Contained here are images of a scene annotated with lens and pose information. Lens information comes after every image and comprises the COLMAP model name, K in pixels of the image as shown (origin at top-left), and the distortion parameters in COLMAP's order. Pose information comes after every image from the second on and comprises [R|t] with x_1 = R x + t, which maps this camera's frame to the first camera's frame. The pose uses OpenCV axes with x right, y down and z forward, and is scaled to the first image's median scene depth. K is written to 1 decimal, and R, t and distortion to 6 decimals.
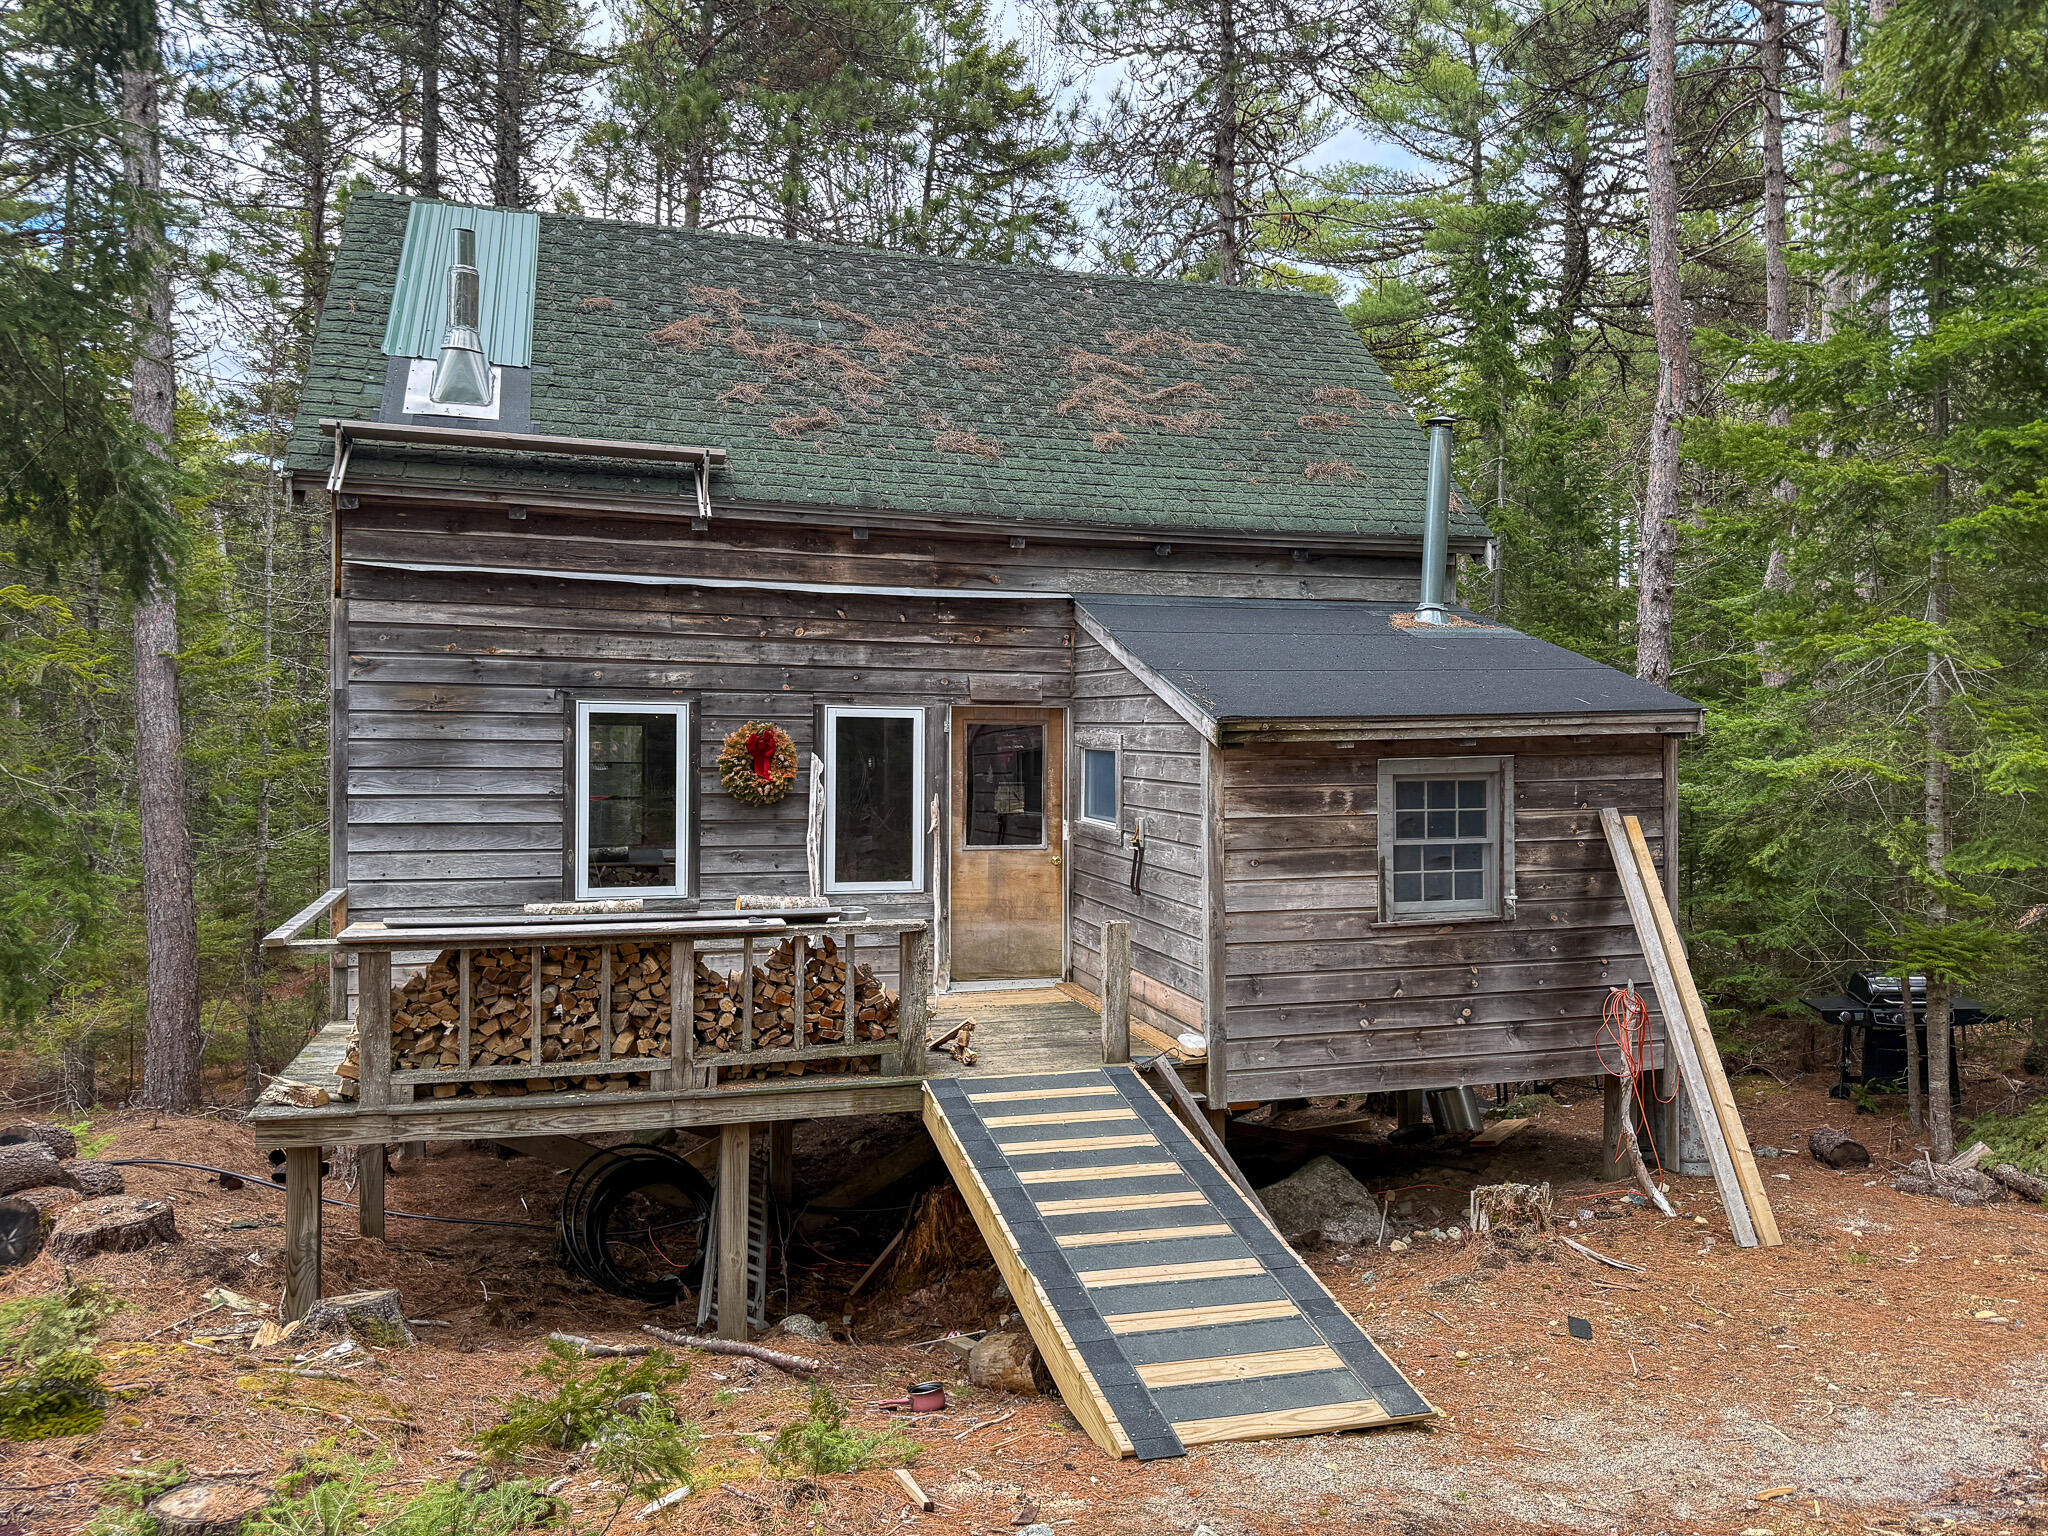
lens RADIAL K [[1436.7, 0, 1016.2], [0, 1436.7, 739.6], [0, 0, 1]] dist [0.063404, -0.076190]
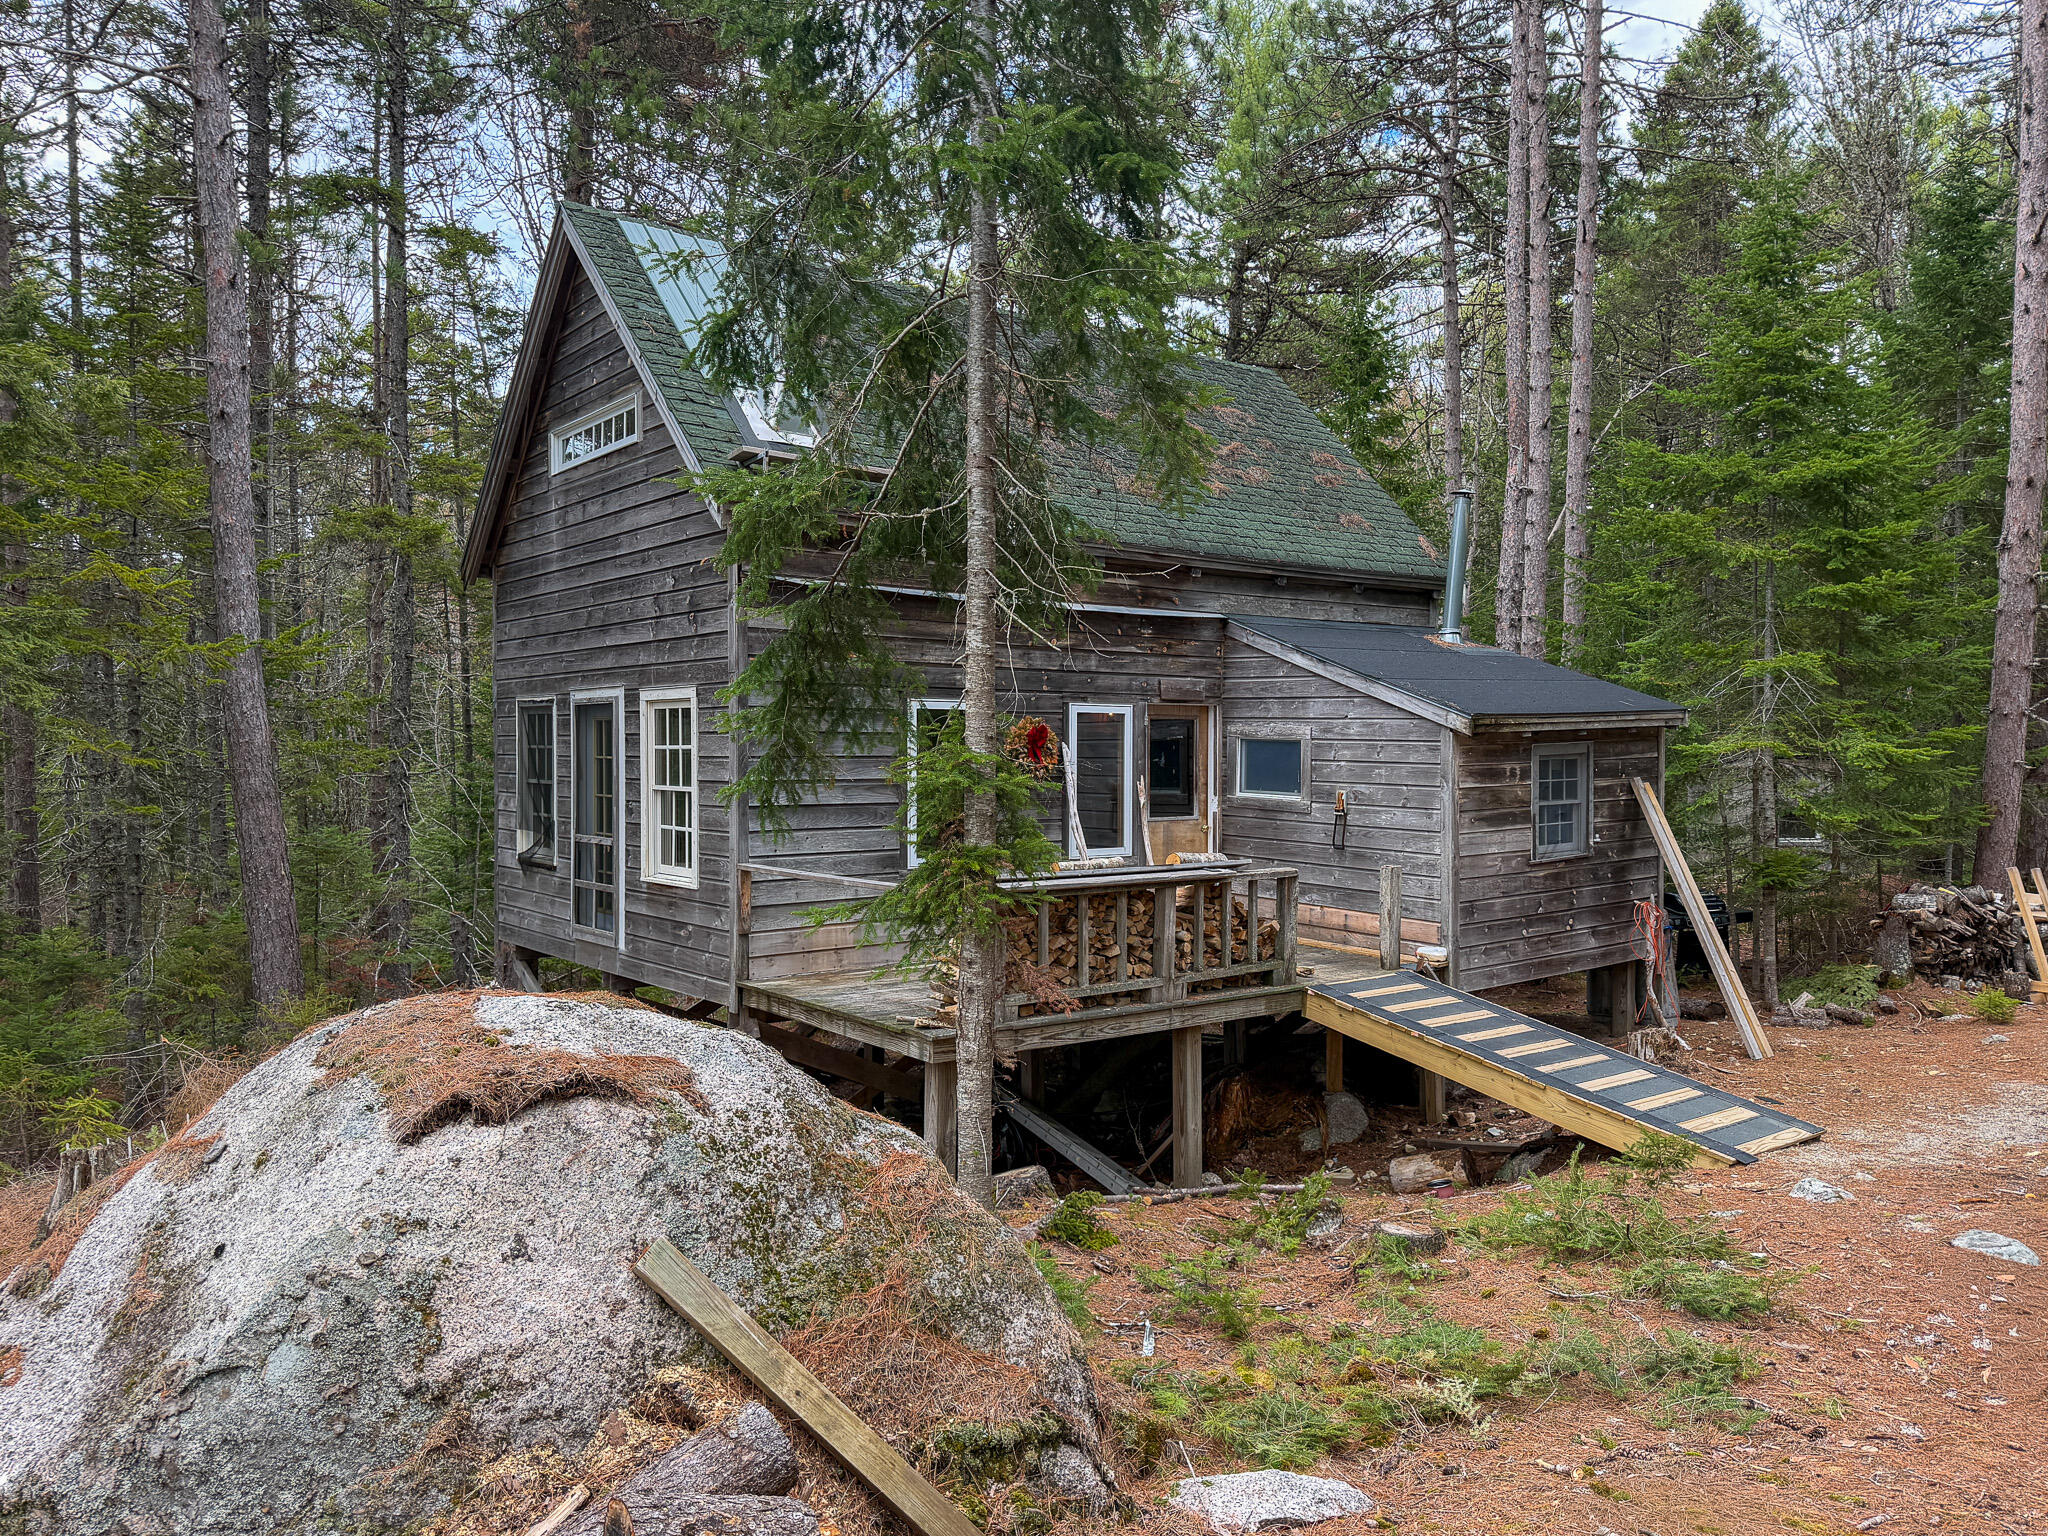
lens RADIAL K [[1470.4, 0, 1018.1], [0, 1470.4, 775.6], [0, 0, 1]] dist [0.046576, -0.029772]
pose [[0.927936, -0.012782, 0.372520, -0.724843], [0.001885, 0.999560, 0.029599, 0.000221], [-0.372734, -0.026764, 0.927552, -0.145050]]
